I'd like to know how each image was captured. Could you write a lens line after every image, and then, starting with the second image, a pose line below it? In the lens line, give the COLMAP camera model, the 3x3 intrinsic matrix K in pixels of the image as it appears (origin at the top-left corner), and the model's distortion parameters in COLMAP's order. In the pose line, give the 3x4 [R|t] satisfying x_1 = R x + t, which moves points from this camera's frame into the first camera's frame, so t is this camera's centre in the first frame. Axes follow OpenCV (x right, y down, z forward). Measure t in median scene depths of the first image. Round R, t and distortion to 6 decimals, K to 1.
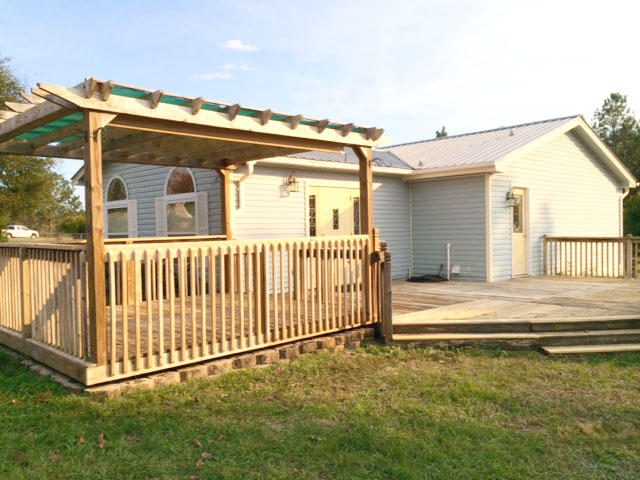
lens RADIAL K [[555.4, 0, 320.0], [0, 555.4, 240.0], [0, 0, 1]] dist [0.106602, -0.002568]
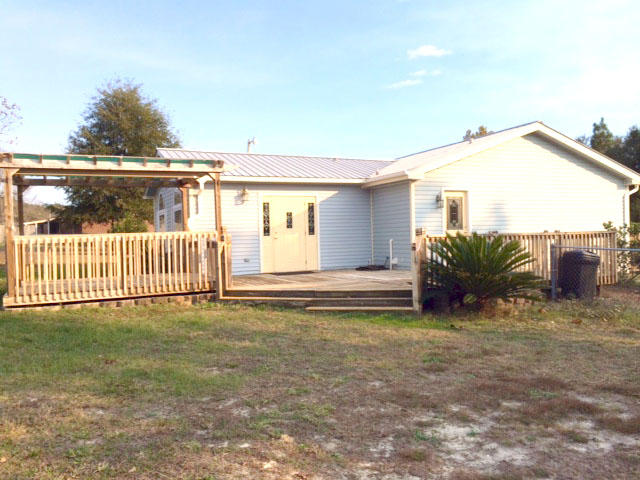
lens RADIAL K [[550.4, 0, 320.0], [0, 550.4, 240.0], [0, 0, 1]] dist [0.050541, -0.003440]
pose [[0.939642, -0.004359, -0.342130, 0.637521], [0.002557, 0.999980, -0.005717, 0.018930], [0.342149, 0.004497, 0.939635, -0.224899]]
